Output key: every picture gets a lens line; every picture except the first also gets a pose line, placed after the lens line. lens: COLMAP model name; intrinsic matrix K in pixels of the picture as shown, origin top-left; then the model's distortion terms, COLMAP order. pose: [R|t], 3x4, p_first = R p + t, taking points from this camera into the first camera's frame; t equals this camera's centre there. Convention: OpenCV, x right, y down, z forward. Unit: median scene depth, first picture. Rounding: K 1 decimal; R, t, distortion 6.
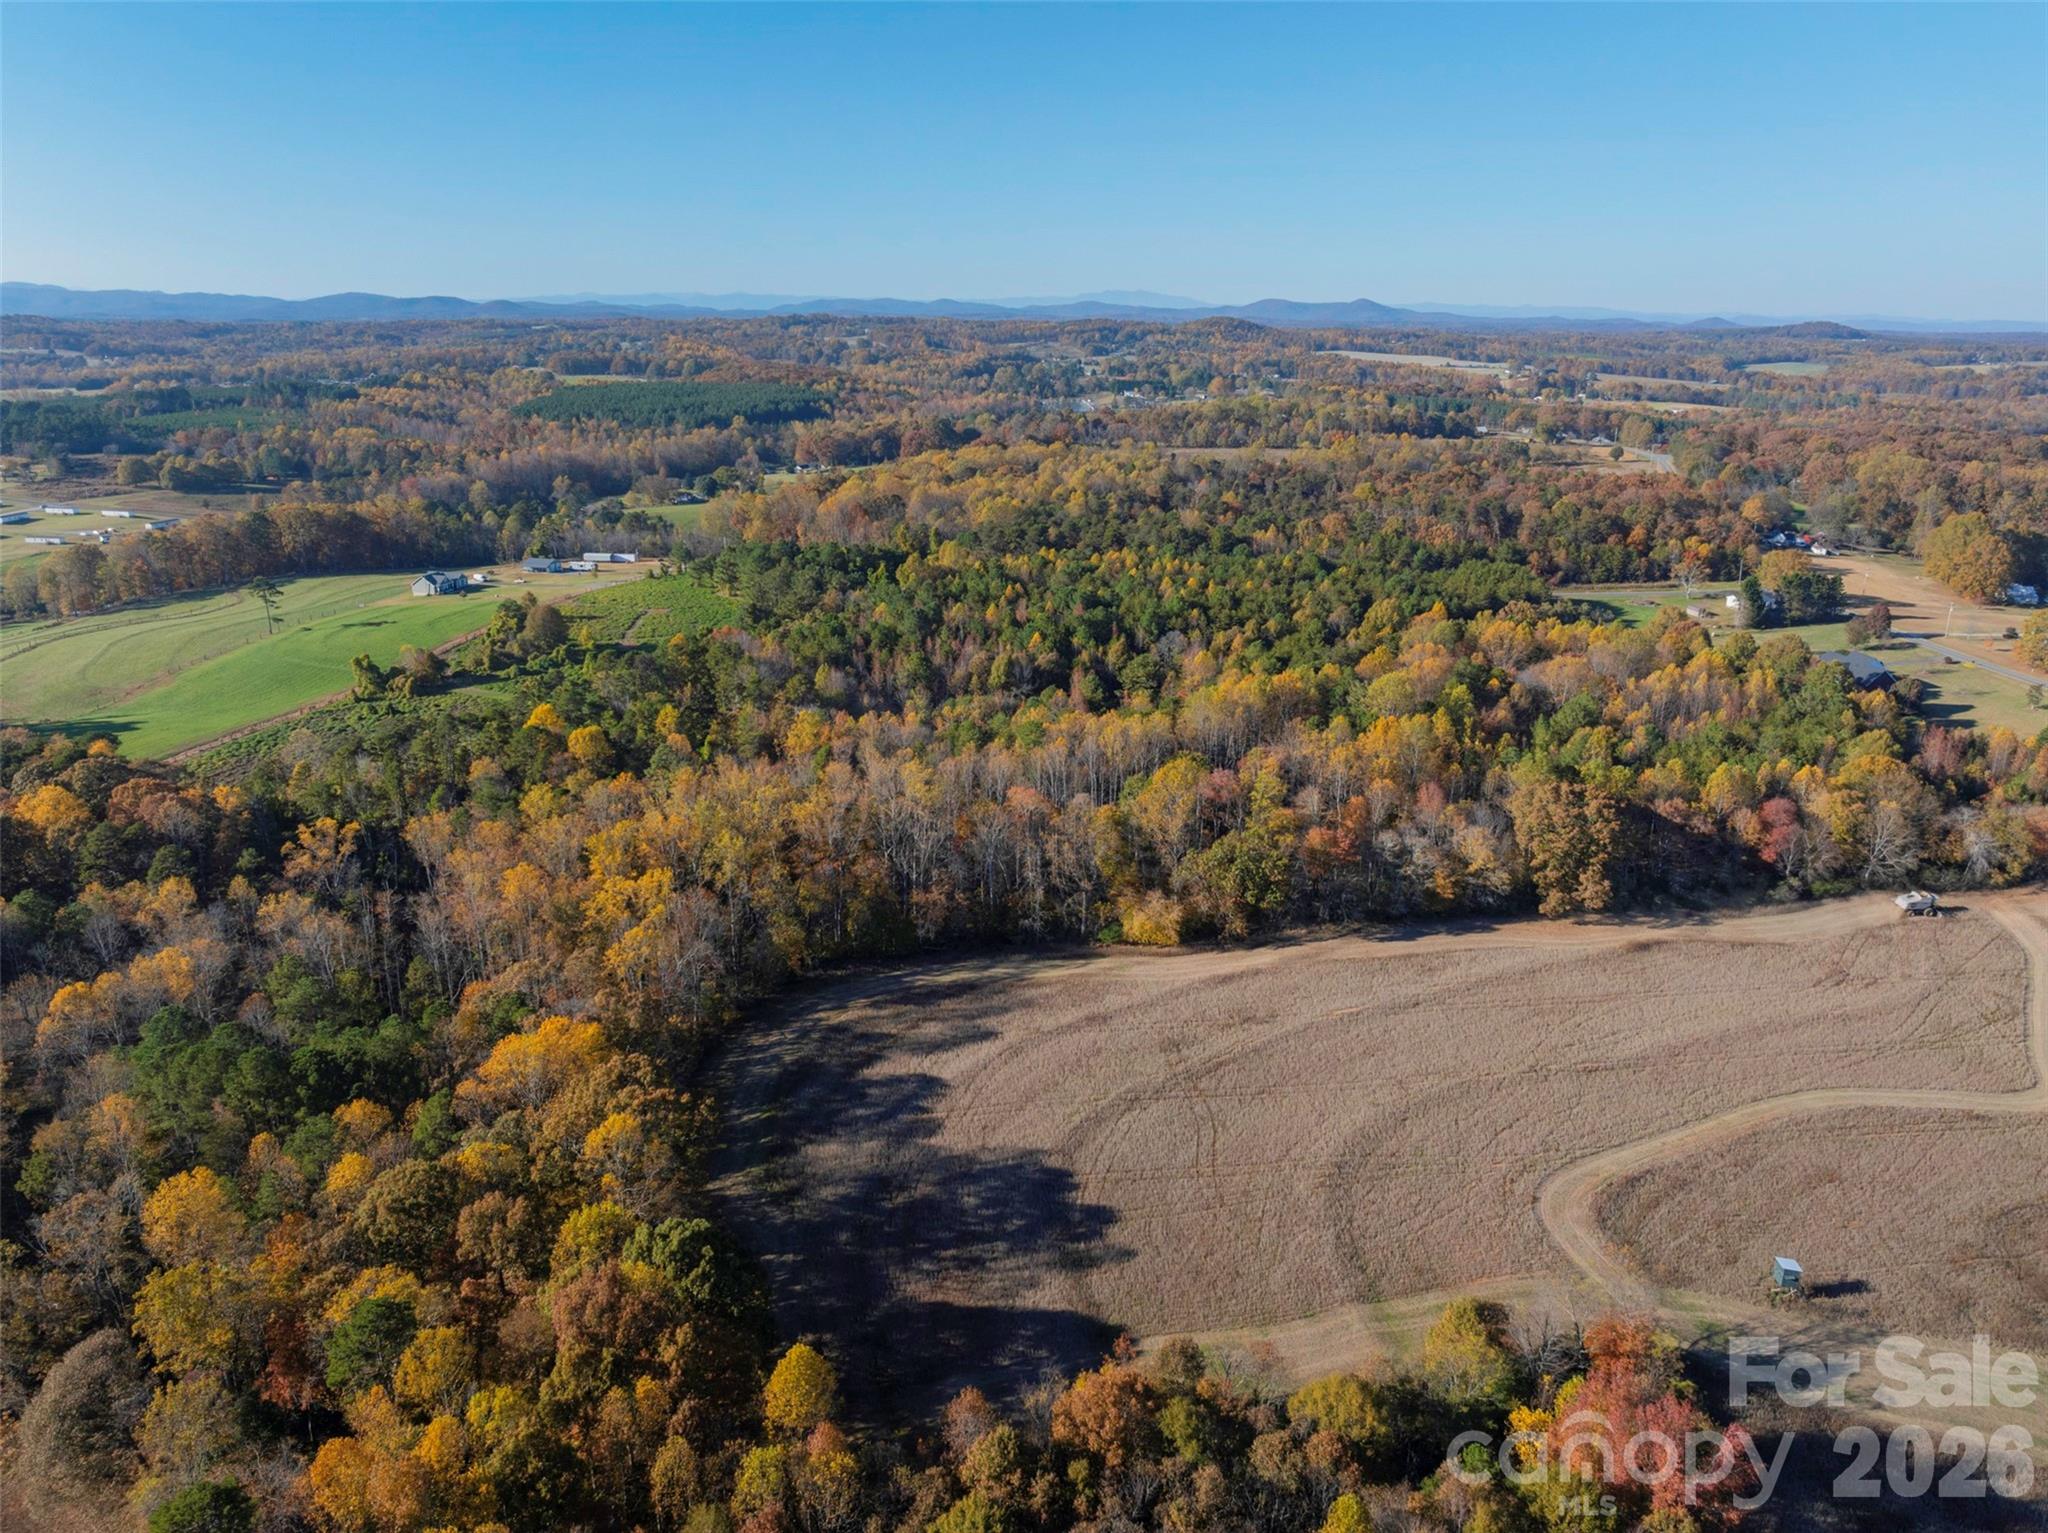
lens RADIAL K [[1442.4, 0, 1027.7], [0, 1442.4, 772.6], [0, 0, 1]] dist [-0.042650, 0.009810]
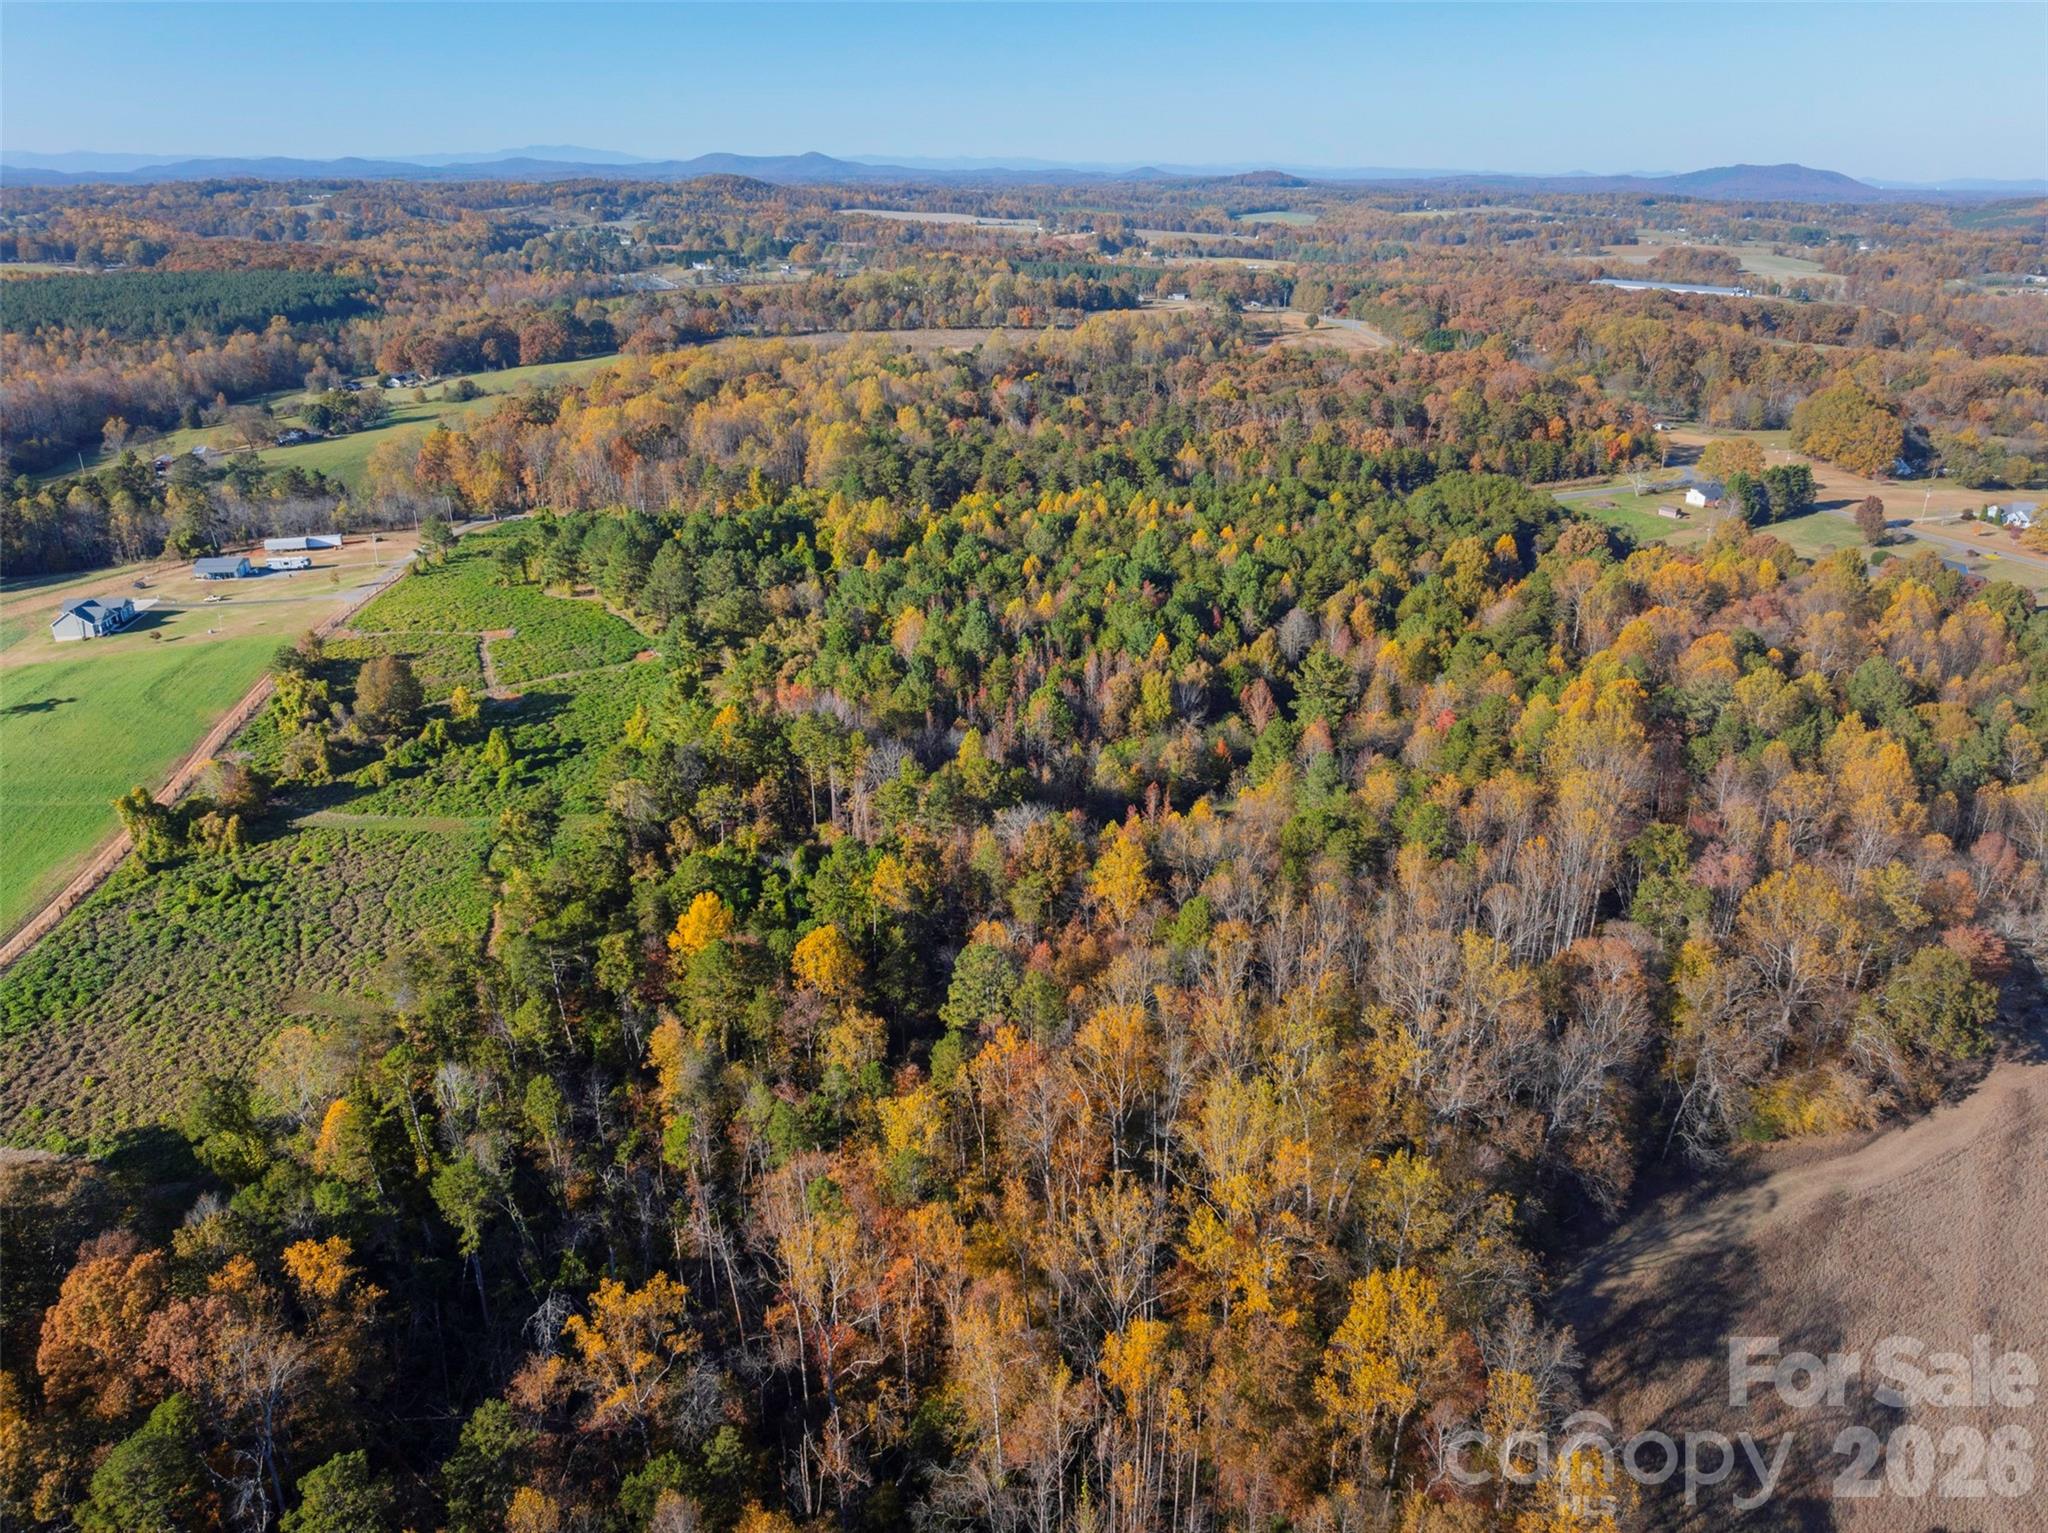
lens RADIAL K [[1442.4, 0, 1030.3], [0, 1442.4, 768.7], [0, 0, 1]] dist [-0.042650, 0.009810]
pose [[0.933650, -0.140100, 0.329650, -0.075722], [0.110541, 0.988110, 0.106864, -0.027781], [-0.340702, -0.063334, 0.938036, 0.076070]]
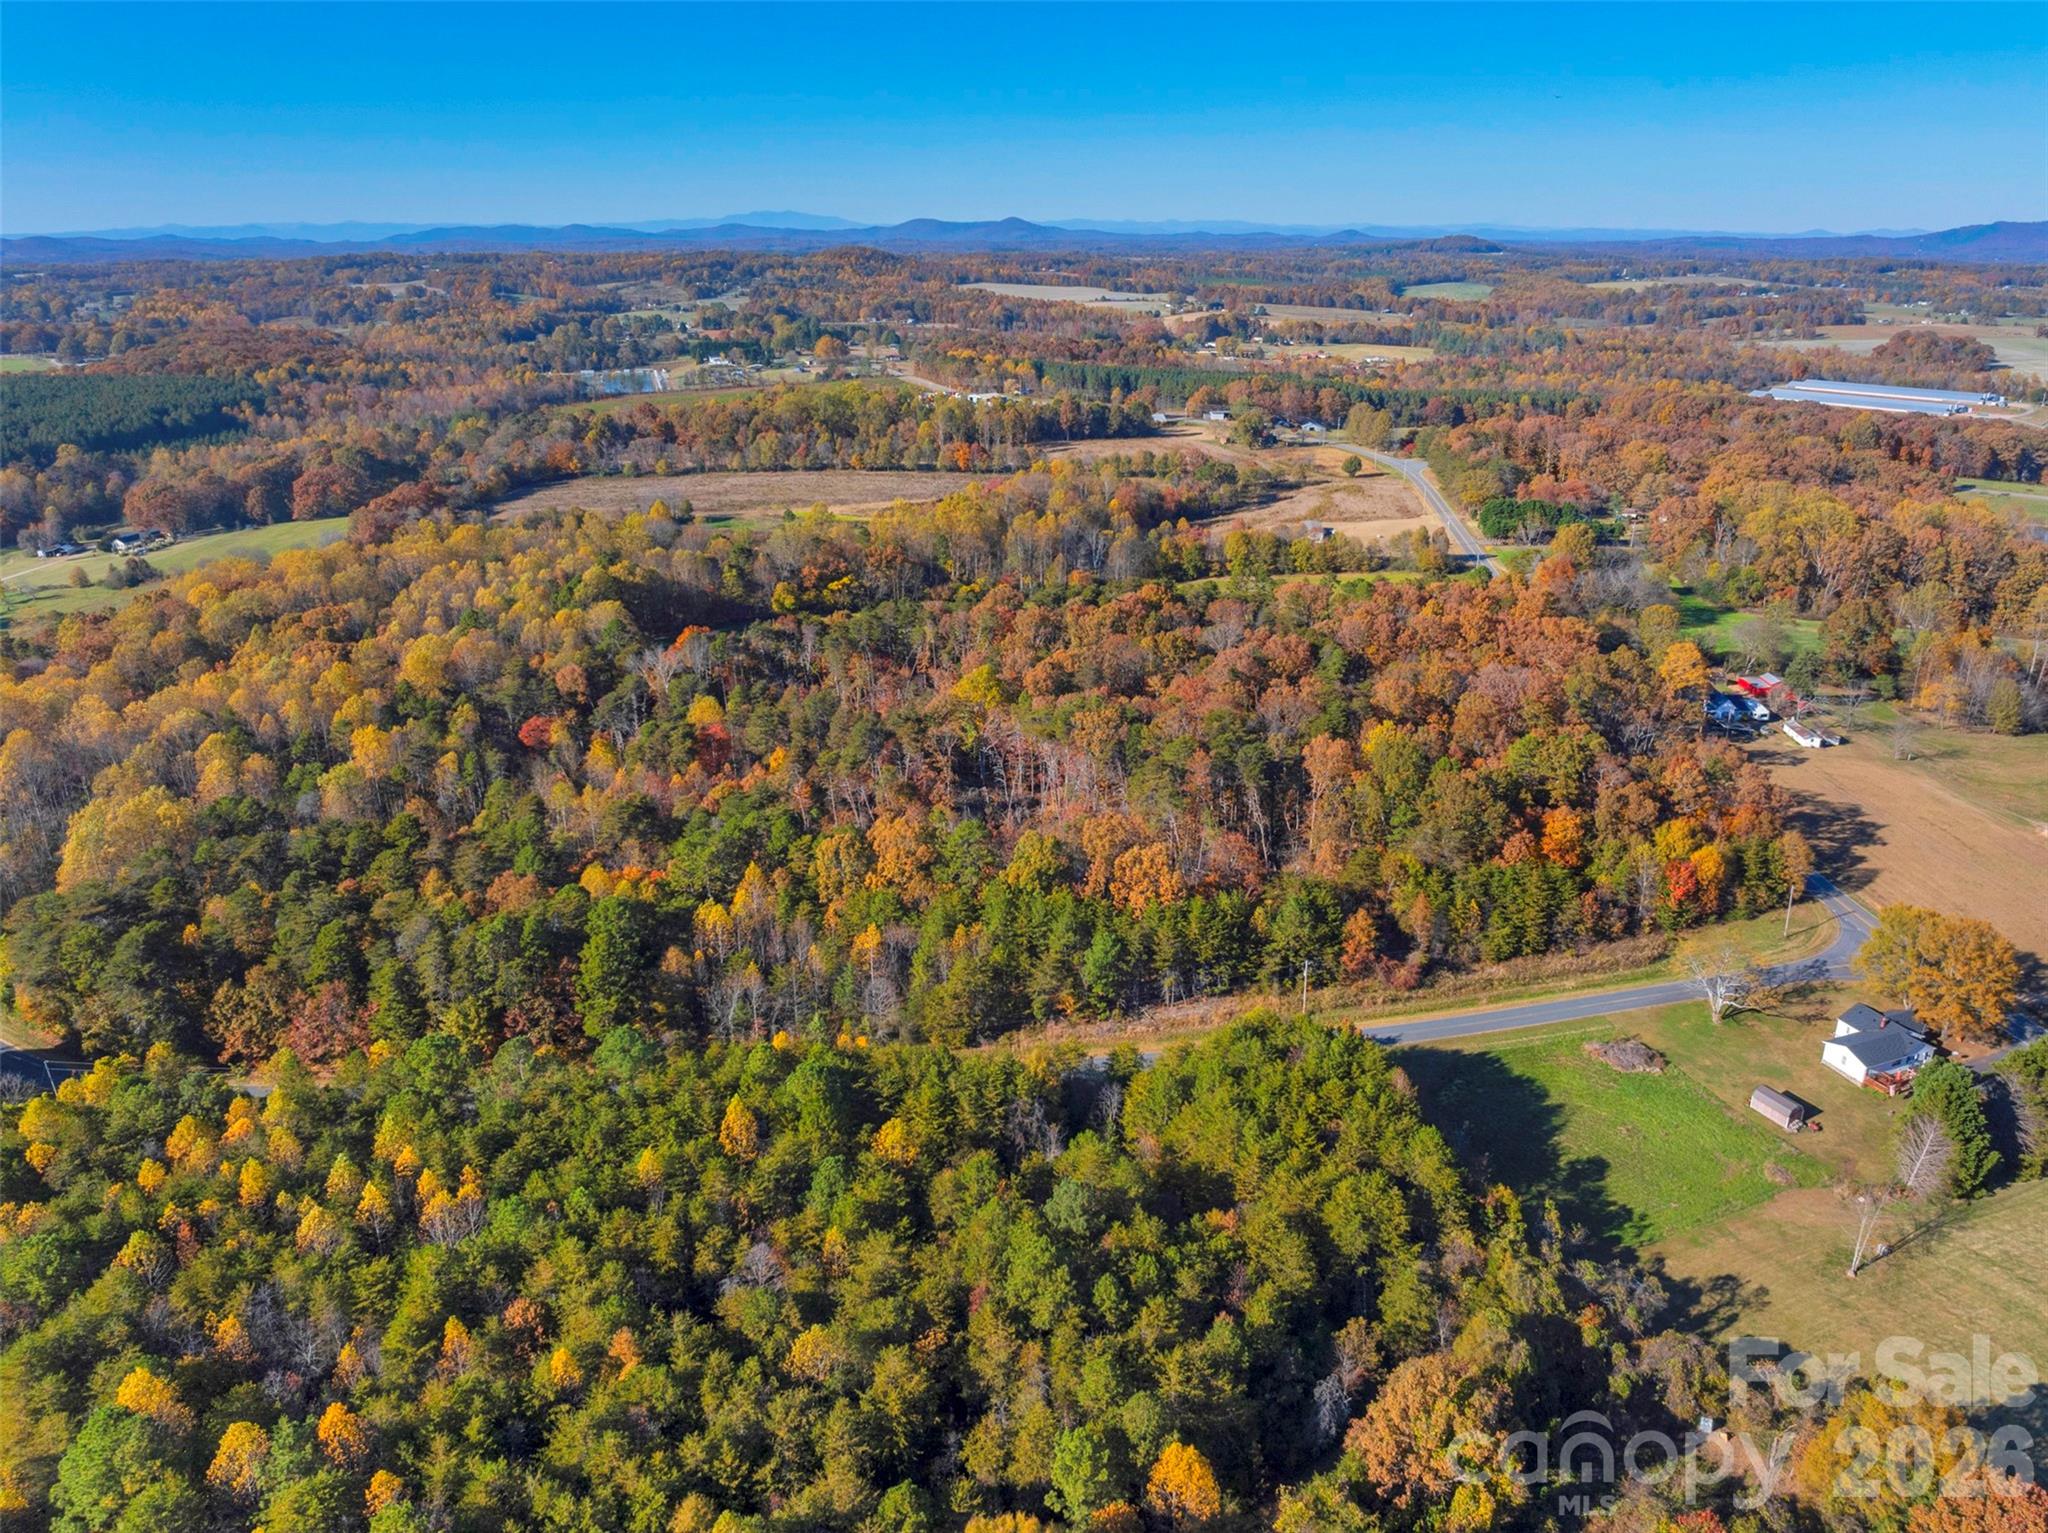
lens RADIAL K [[1442.4, 0, 1018.8], [0, 1442.4, 759.1], [0, 0, 1]] dist [-0.042650, 0.009810]
pose [[0.975460, -0.086091, 0.202645, 0.055465], [0.077464, 0.995734, 0.050140, -0.073989], [-0.206097, -0.033212, 0.977968, 0.194869]]
